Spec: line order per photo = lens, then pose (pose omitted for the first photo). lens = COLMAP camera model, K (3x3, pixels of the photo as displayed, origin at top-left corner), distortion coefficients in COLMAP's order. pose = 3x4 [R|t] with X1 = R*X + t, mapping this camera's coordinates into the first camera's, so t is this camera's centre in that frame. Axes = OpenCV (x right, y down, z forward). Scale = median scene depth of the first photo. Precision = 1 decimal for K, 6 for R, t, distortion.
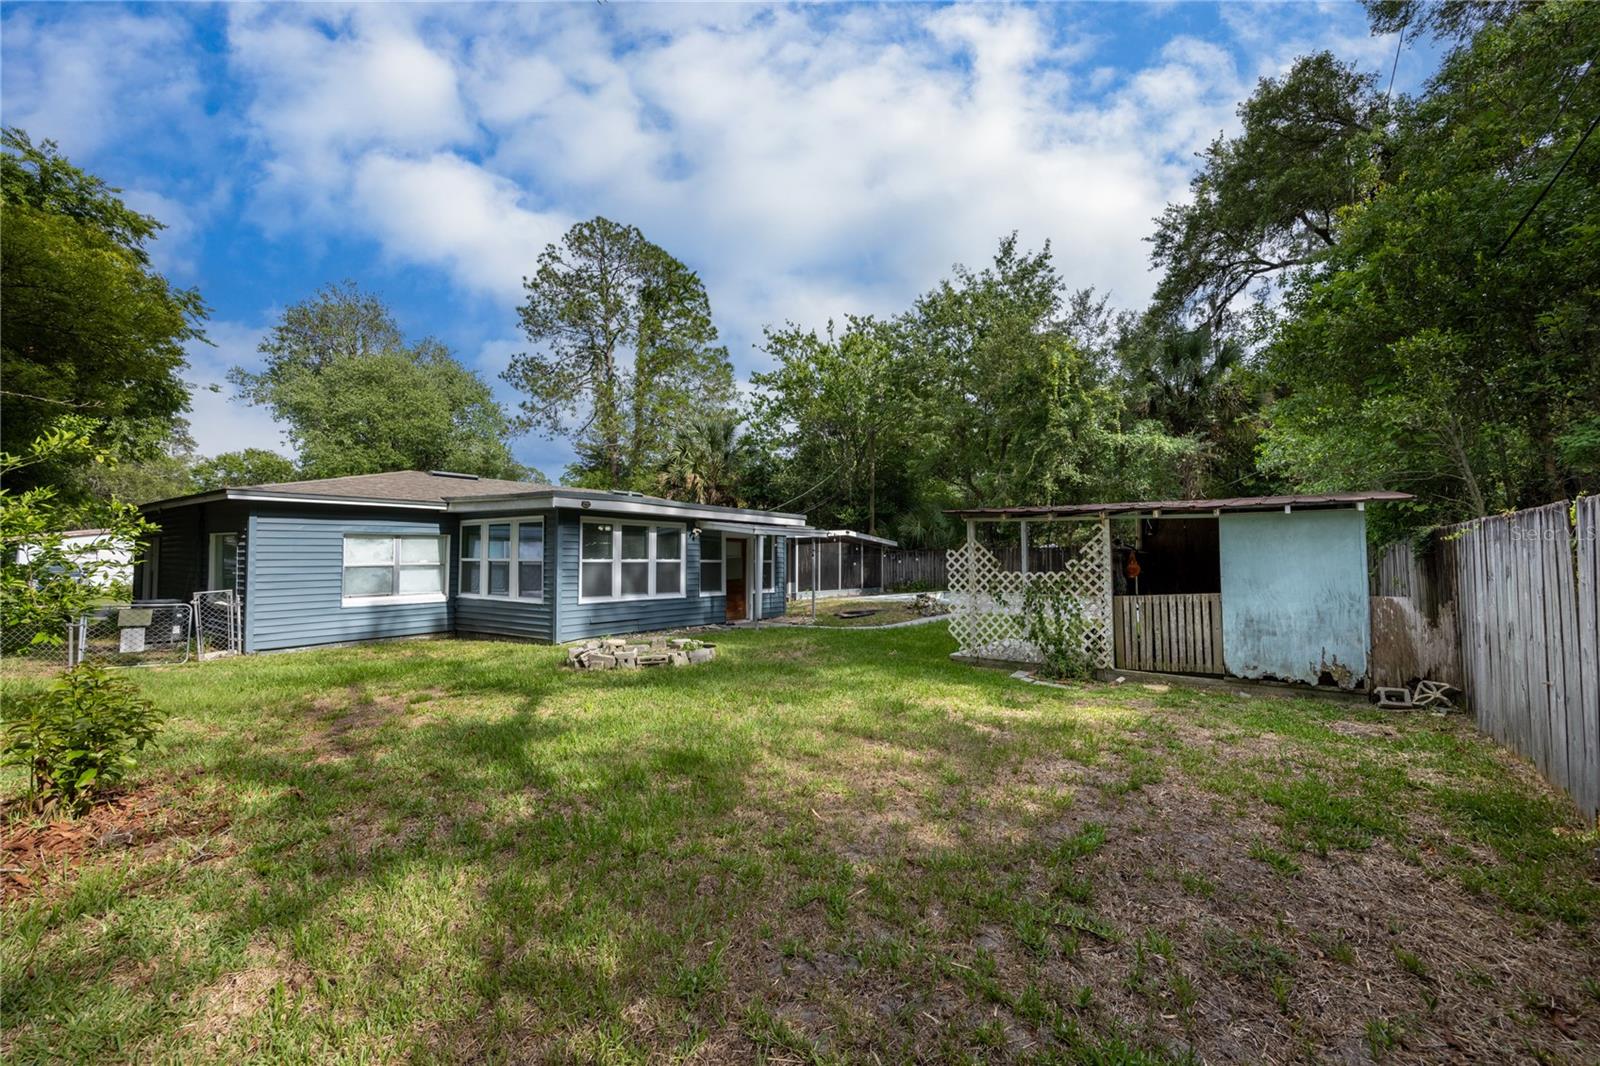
lens RADIAL K [[596.9, 0, 795.3], [0, 596.9, 536.6], [0, 0, 1]] dist [-0.001407, -0.000121]
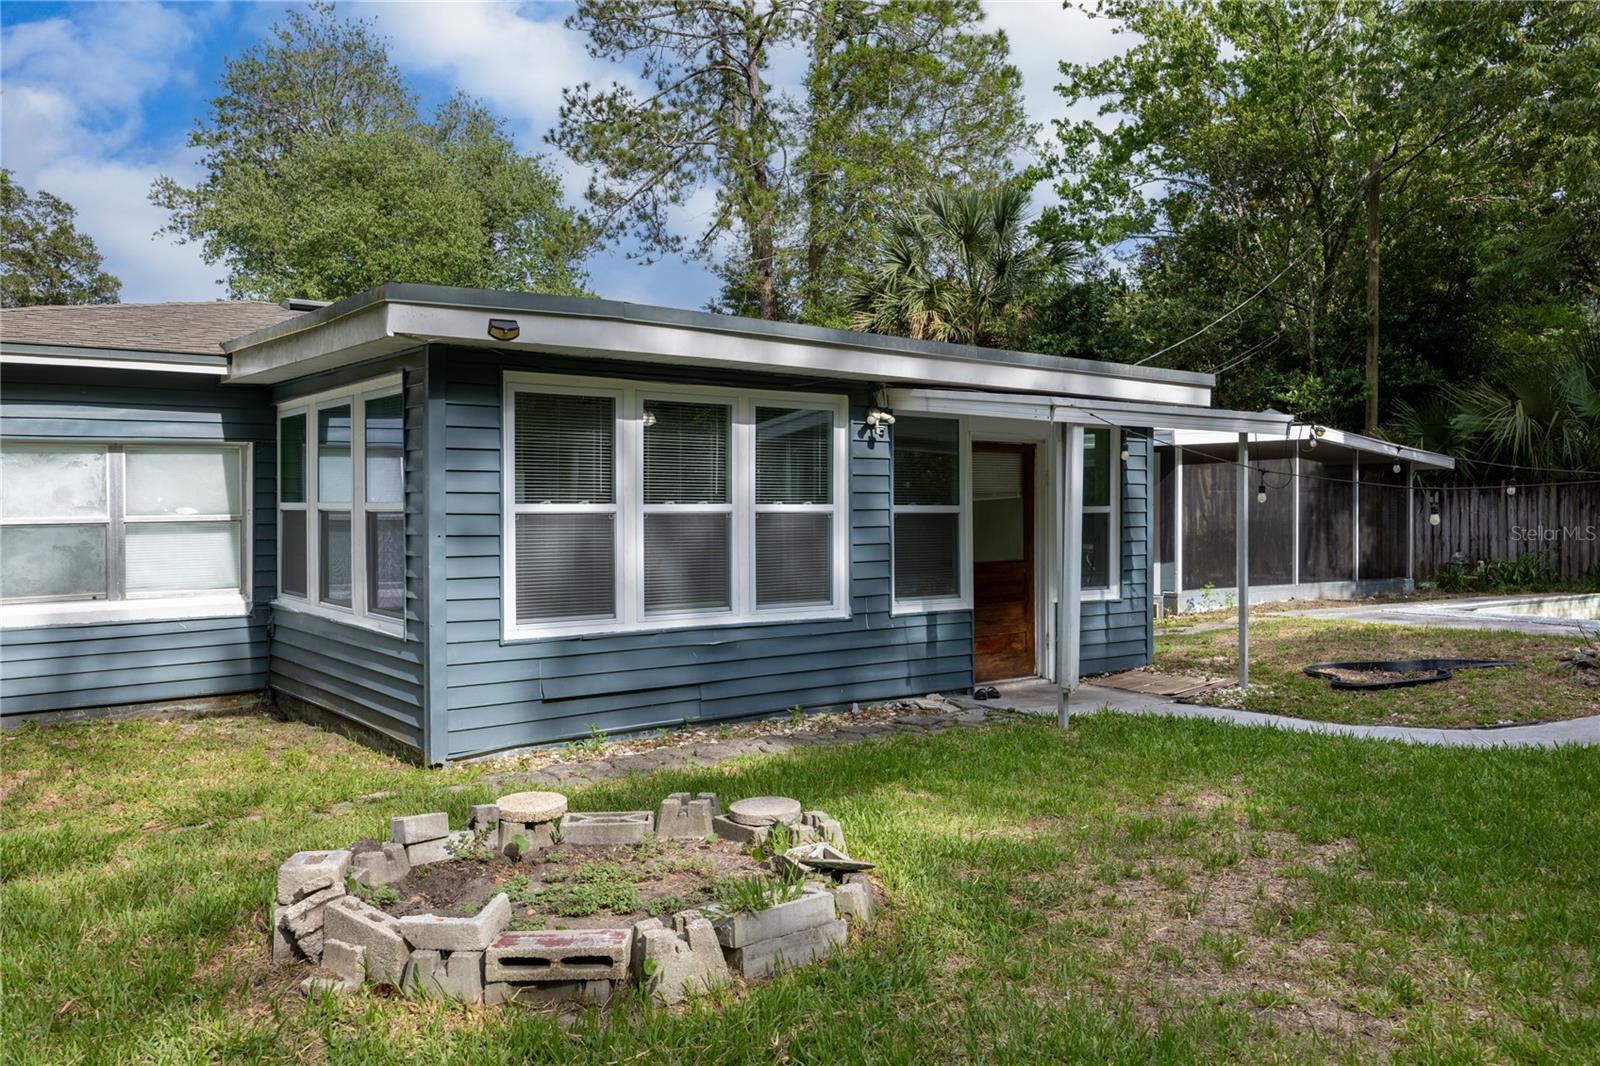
lens RADIAL K [[1164.6, 0, 830.0], [0, 1164.6, 523.6], [0, 0, 1]] dist [-0.004589, 0.000335]
pose [[0.962832, 0.001623, -0.270096, -0.010408], [0.012959, 0.998553, 0.052198, 0.009537], [0.269790, -0.053758, 0.961417, 0.235117]]
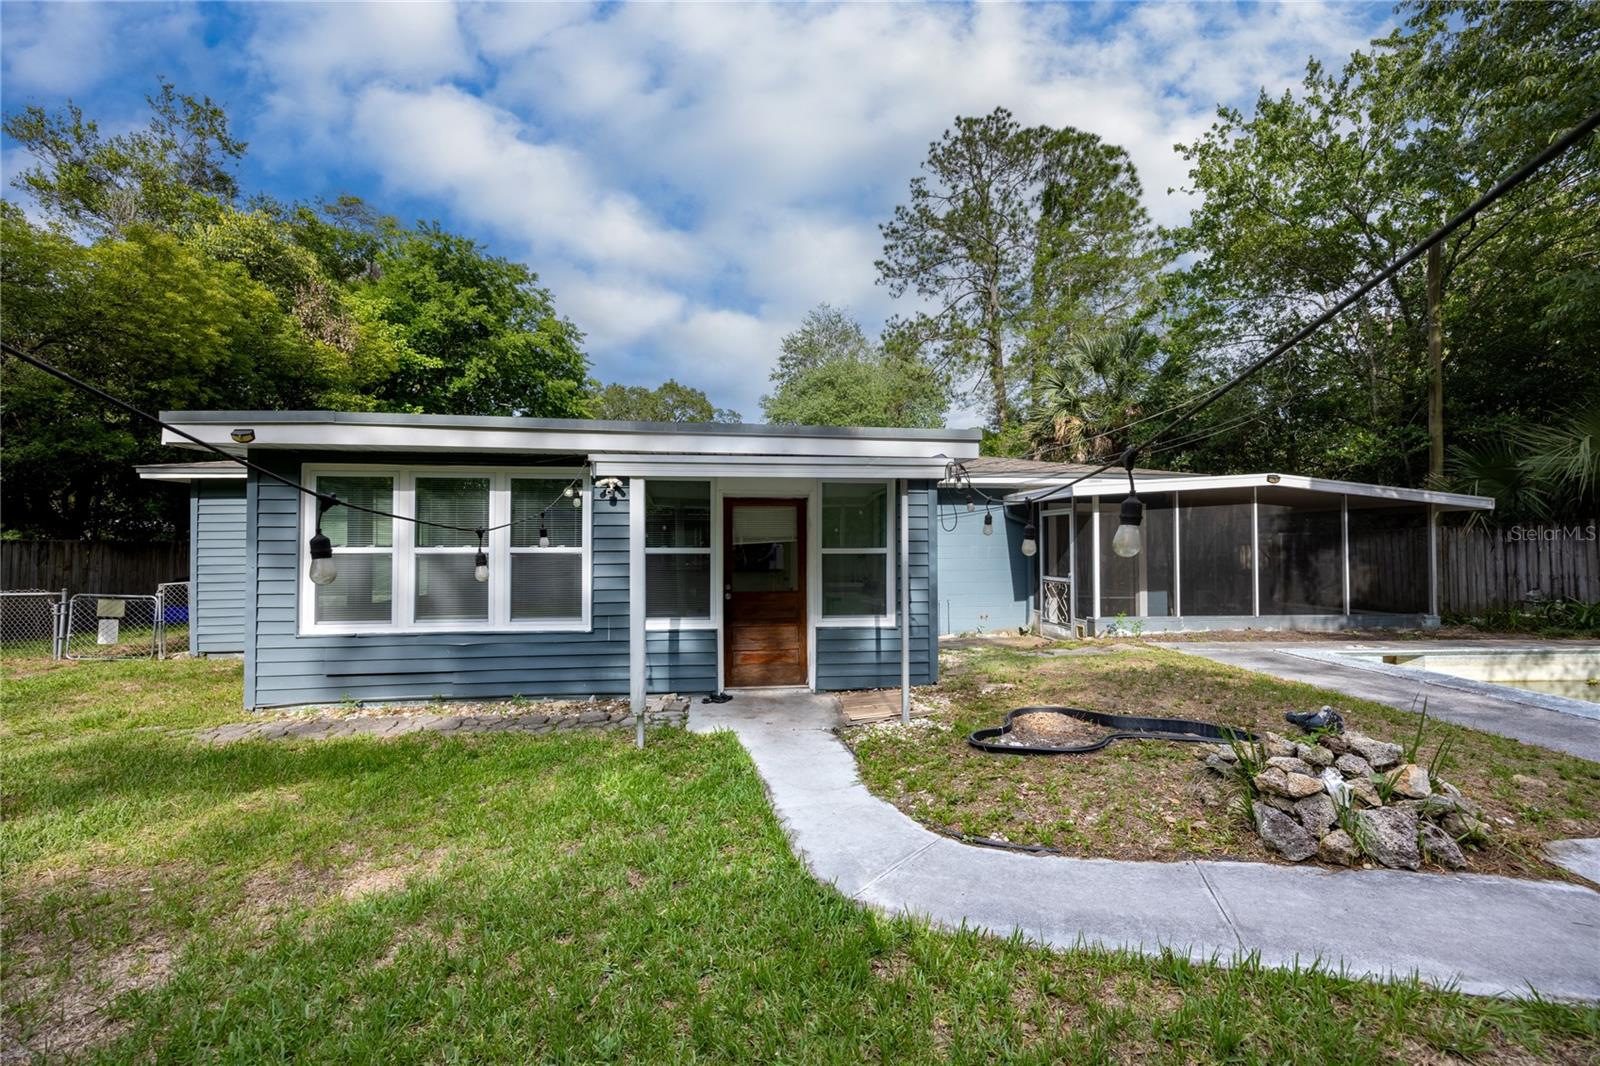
lens RADIAL K [[596.9, 0, 801.6], [0, 596.9, 536.2], [0, 0, 1]] dist [-0.001407, -0.000121]
pose [[0.698259, -0.012622, -0.715733, 0.163519], [0.030841, 0.999447, 0.012462, 0.018828], [0.715180, -0.030776, 0.698262, 0.510660]]
